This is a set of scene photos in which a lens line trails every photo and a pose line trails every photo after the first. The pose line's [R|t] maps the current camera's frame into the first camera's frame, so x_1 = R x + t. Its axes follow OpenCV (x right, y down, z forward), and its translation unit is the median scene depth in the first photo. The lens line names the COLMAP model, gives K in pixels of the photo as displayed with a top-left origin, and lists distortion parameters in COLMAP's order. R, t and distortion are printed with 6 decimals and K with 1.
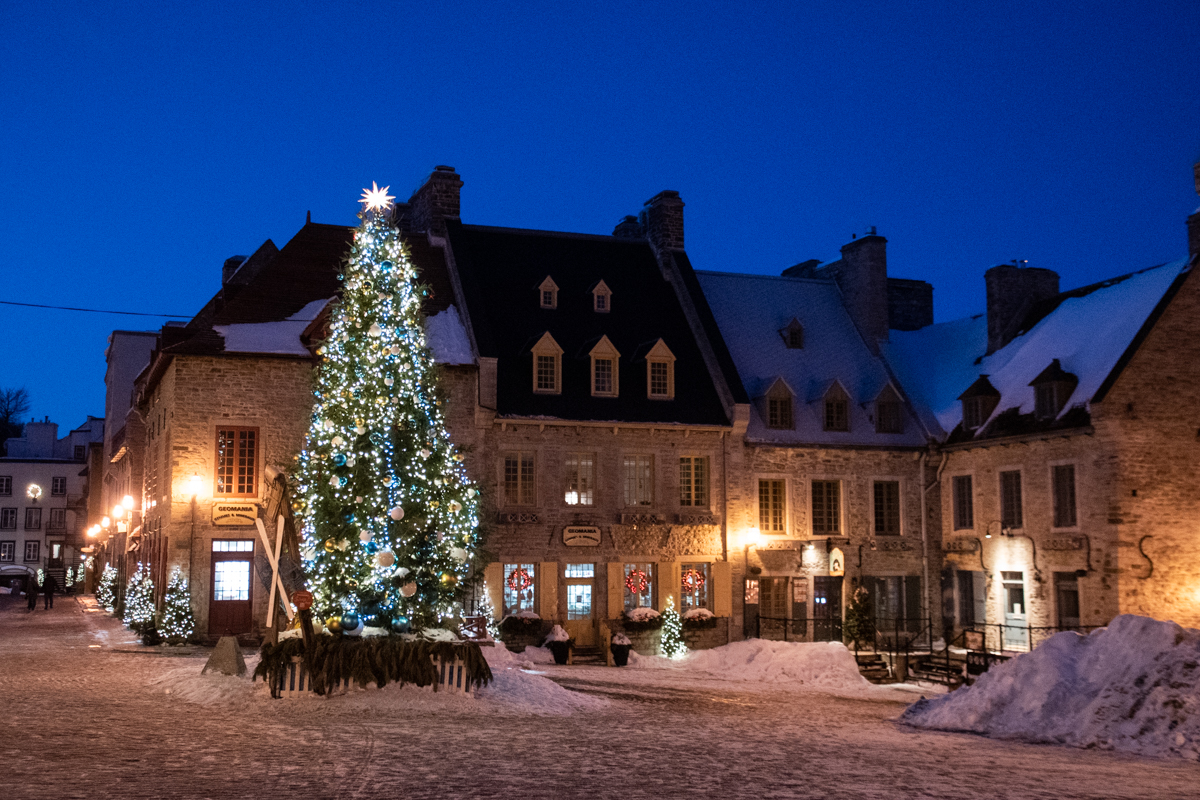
lens RADIAL K [[1296.5, 0, 600.0], [0, 1296.5, 400.0], [0, 0, 1]] dist [0.007098, -0.028972]
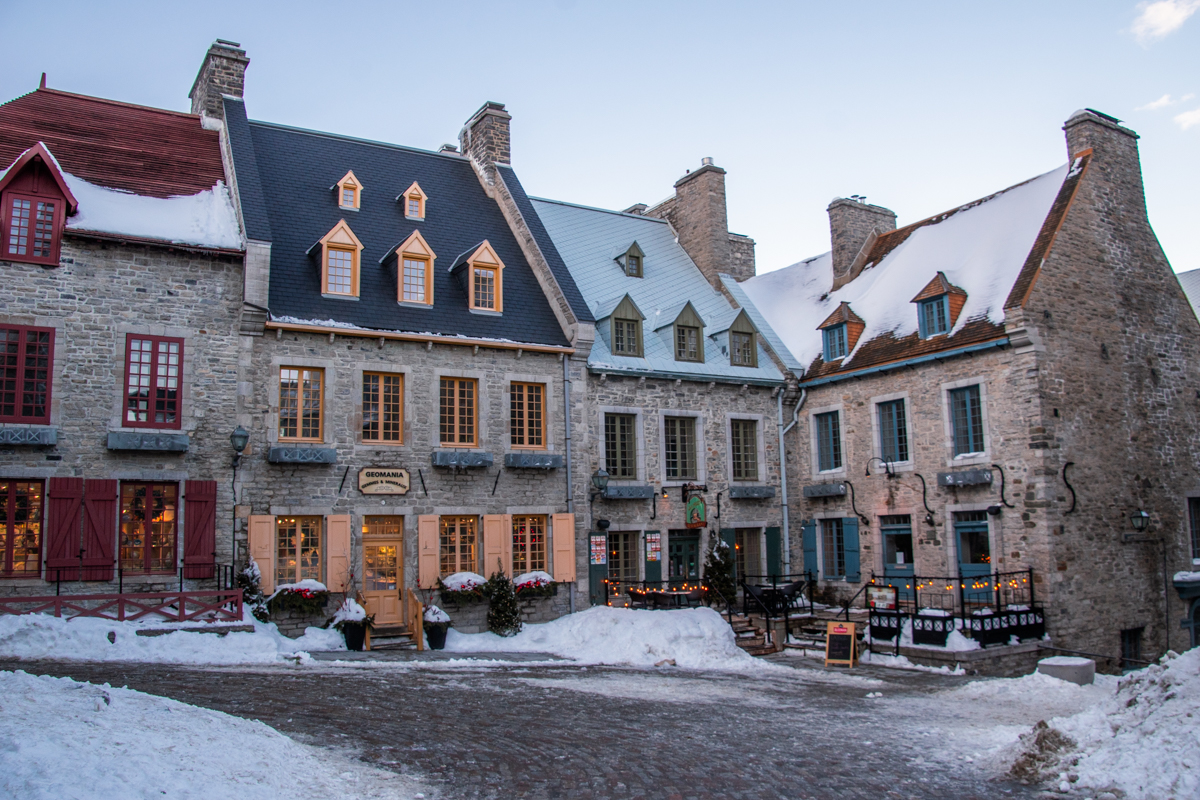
lens RADIAL K [[912.3, 0, 600.0], [0, 912.3, 400.0], [0, 0, 1]] dist [-0.120162, 0.005990]
pose [[0.981528, 0.003111, 0.191291, 0.008083], [0.002976, 0.999499, -0.031522, 0.070977], [-0.191293, 0.031509, 0.981027, 0.430398]]
